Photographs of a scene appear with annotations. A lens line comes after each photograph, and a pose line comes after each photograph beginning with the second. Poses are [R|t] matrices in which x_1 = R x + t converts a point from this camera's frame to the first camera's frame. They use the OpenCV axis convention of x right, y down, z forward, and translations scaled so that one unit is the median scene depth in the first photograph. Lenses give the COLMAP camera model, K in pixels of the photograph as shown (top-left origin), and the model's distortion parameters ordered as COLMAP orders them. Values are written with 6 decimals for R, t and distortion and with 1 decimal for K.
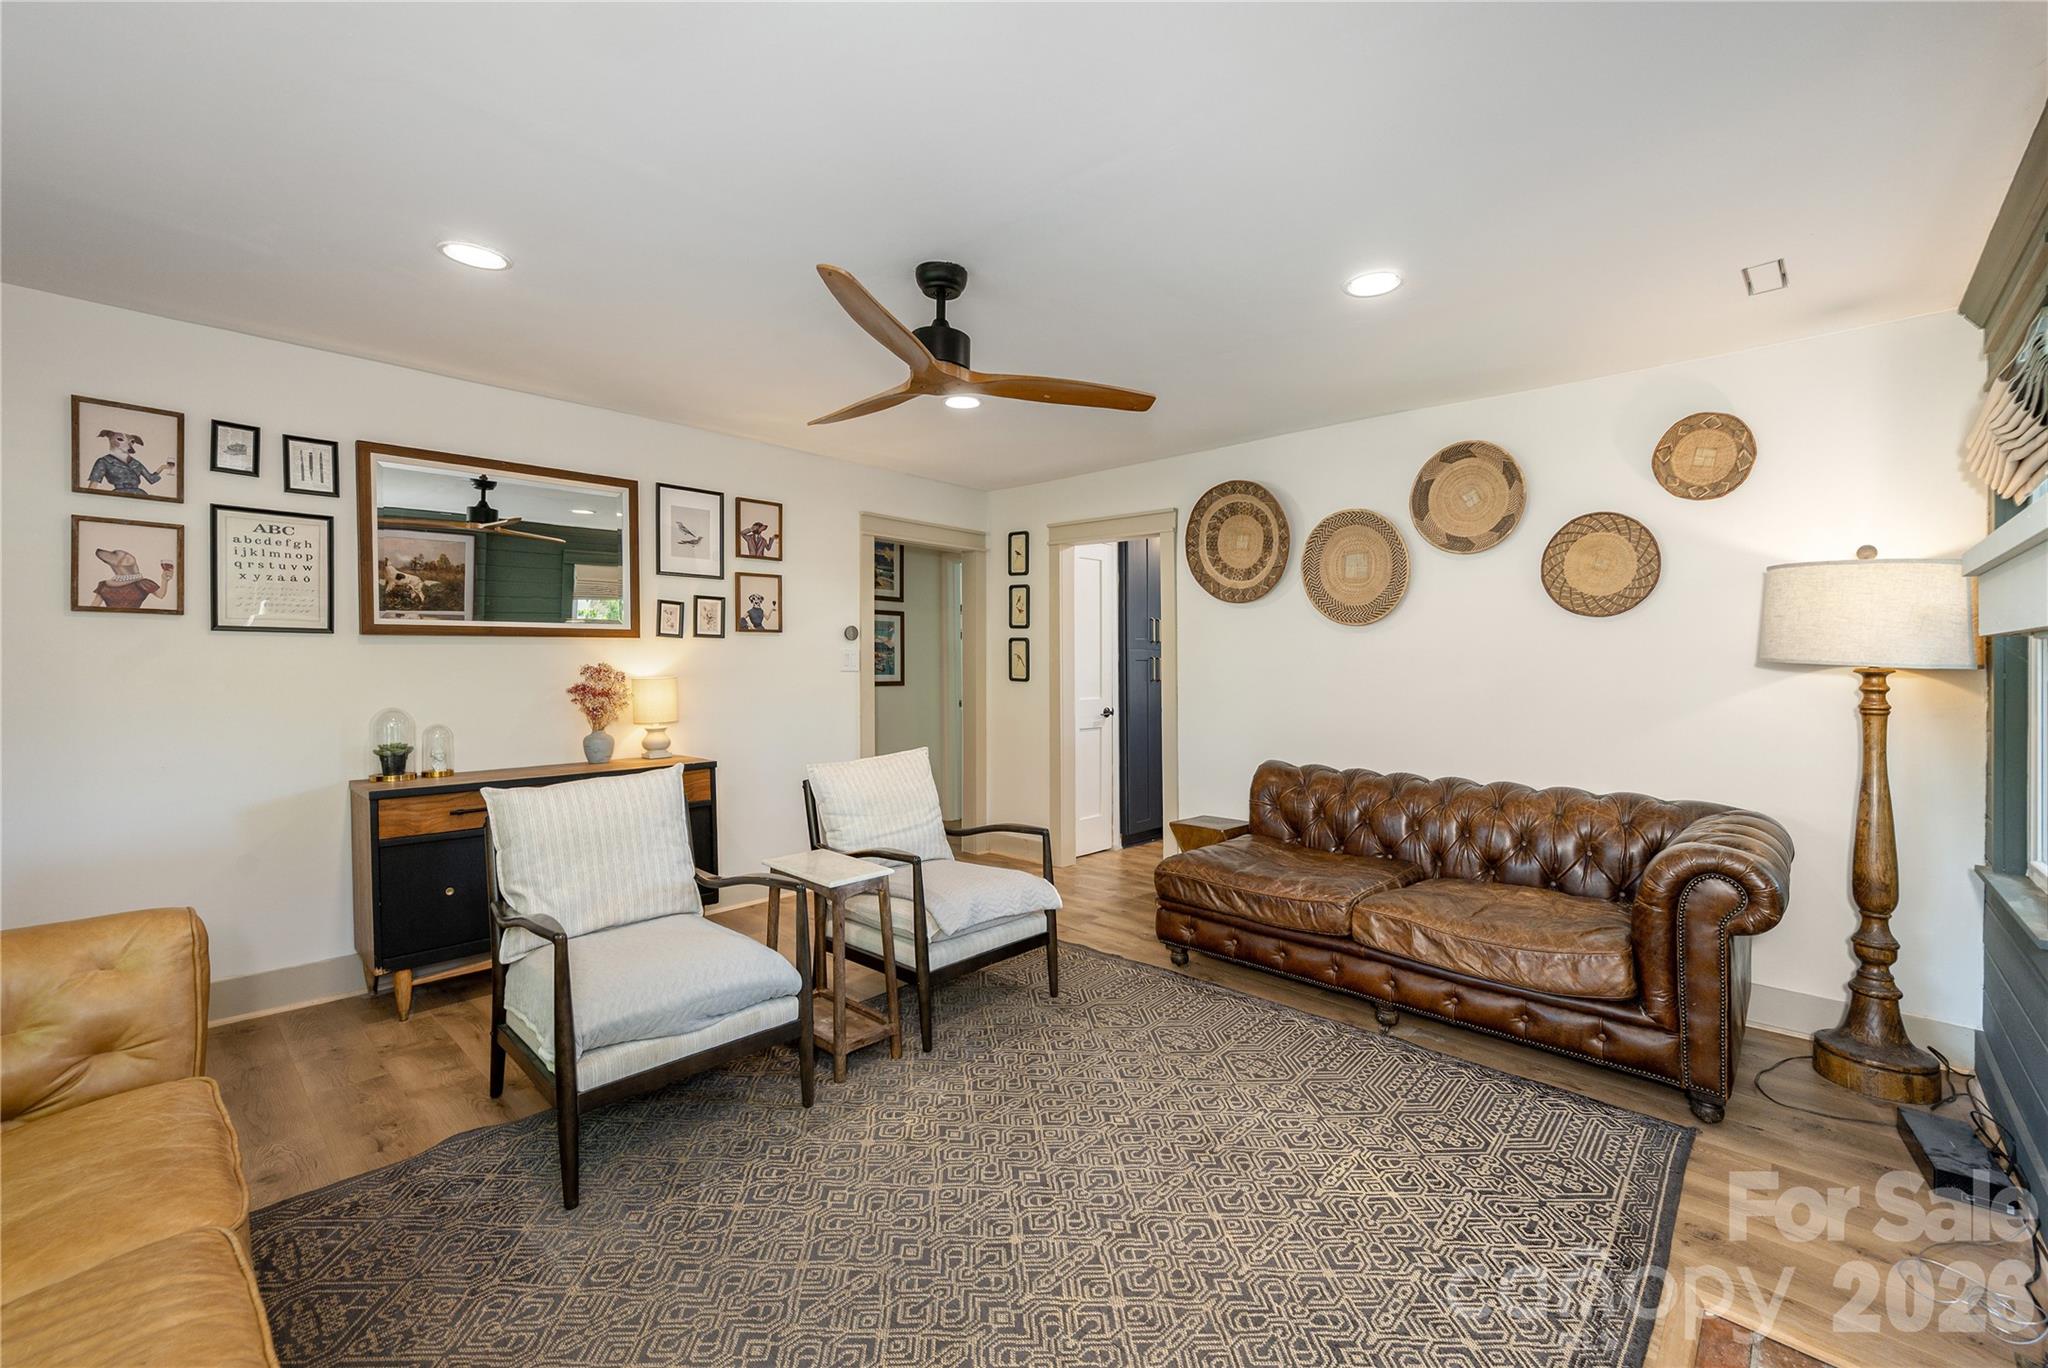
lens RADIAL K [[859.4, 0, 1024.4], [0, 859.4, 674.5], [0, 0, 1]] dist [-0.002282, -0.000018]
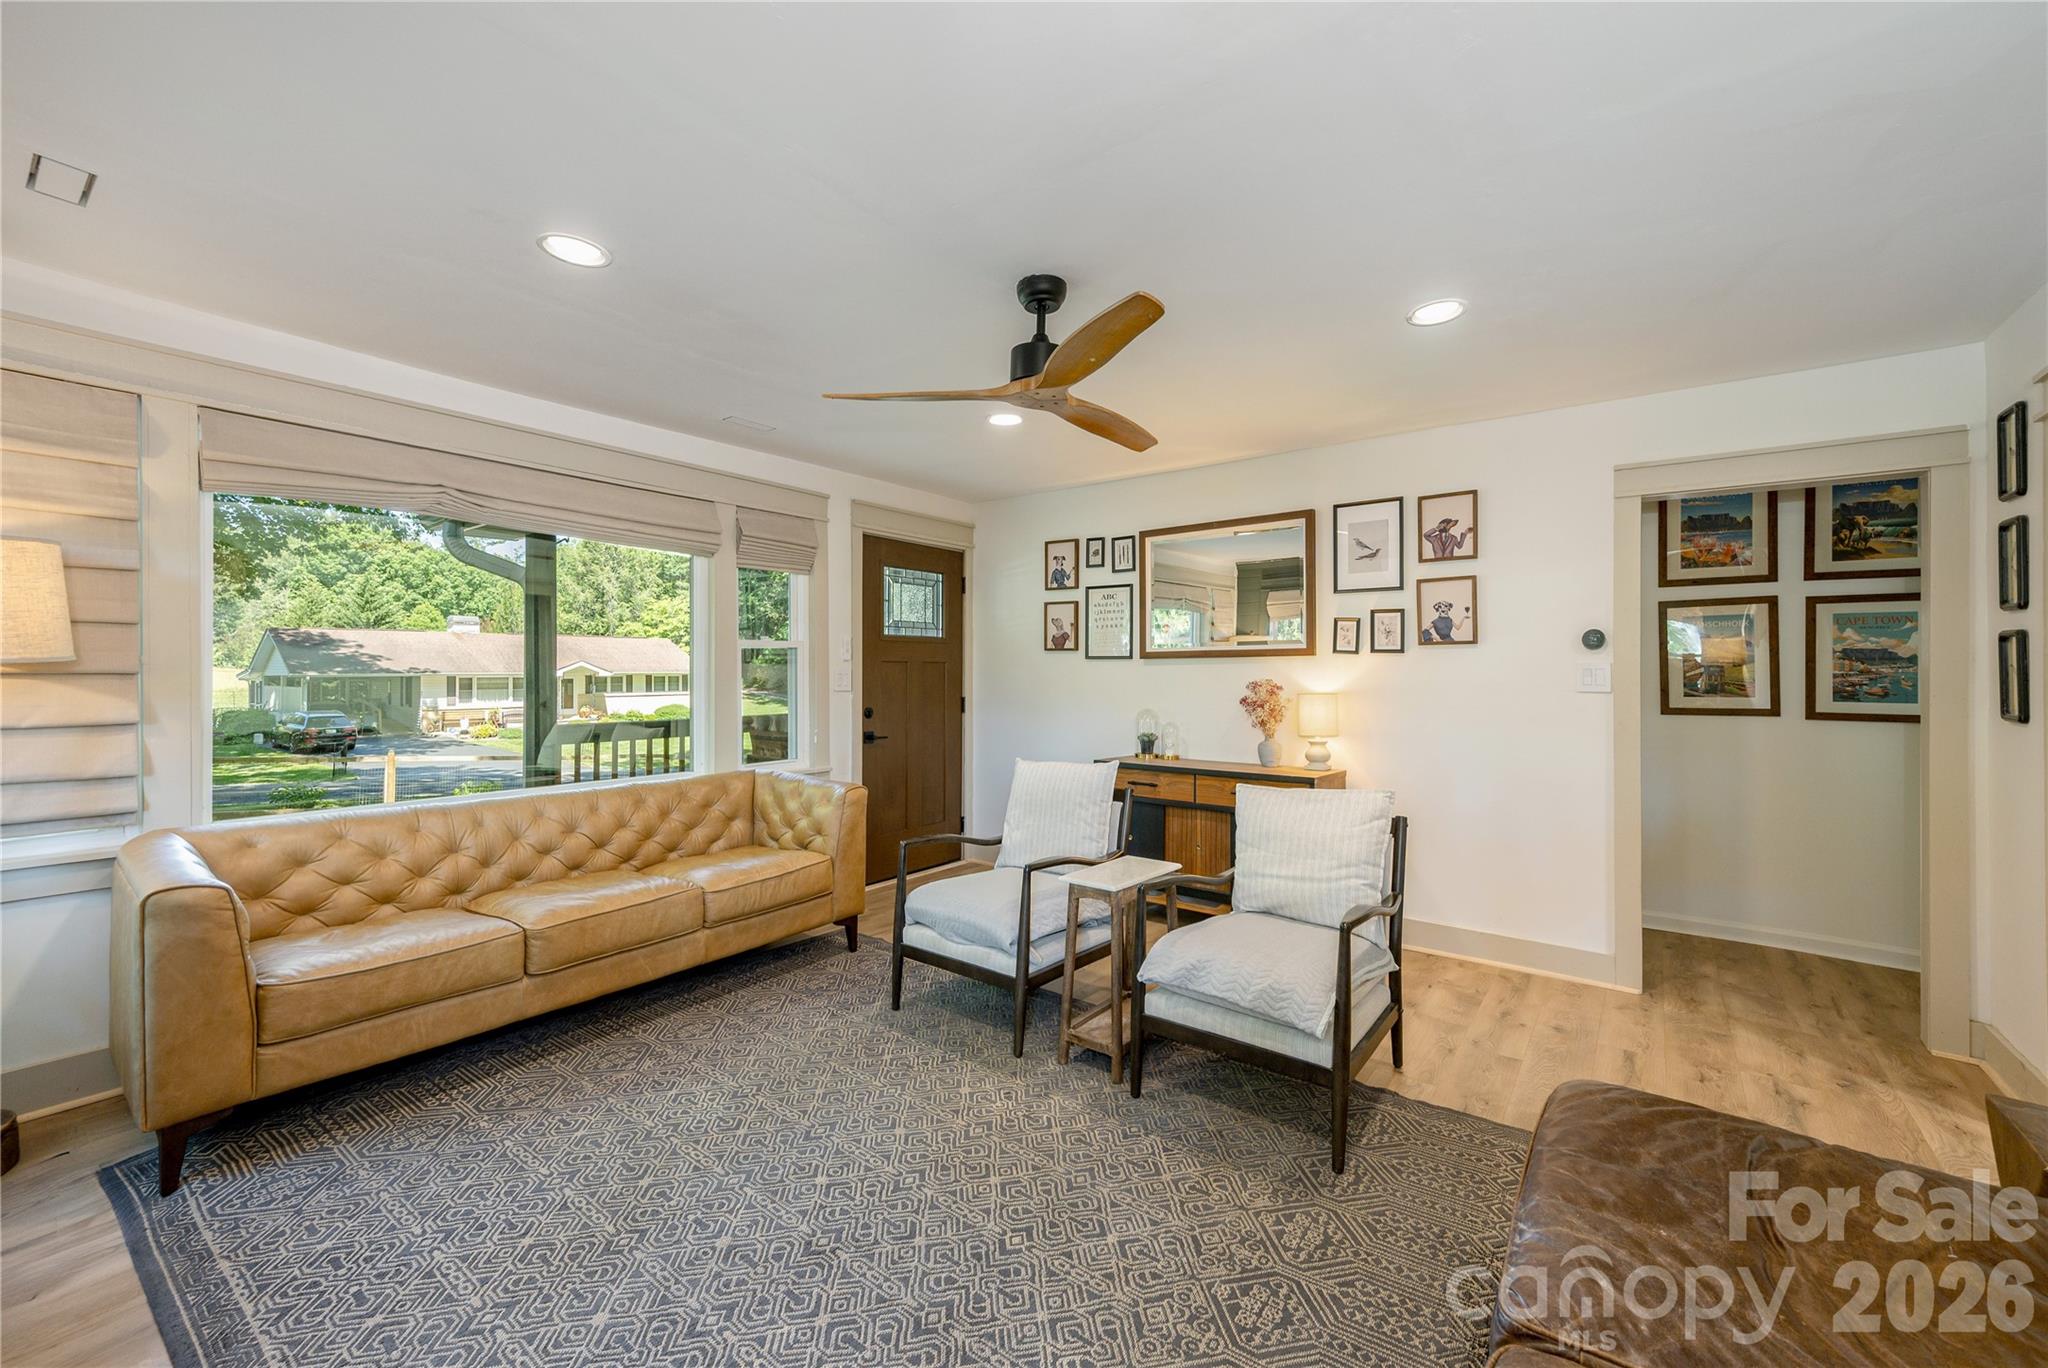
lens RADIAL K [[814.7, 0, 1029.6], [0, 814.7, 677.0], [0, 0, 1]] dist [0.004245, 0.000082]
pose [[0.088946, -0.002700, -0.996033, 0.533975], [-0.021696, 0.999754, -0.004648, -0.003770], [0.995800, 0.022023, 0.088866, 0.568933]]
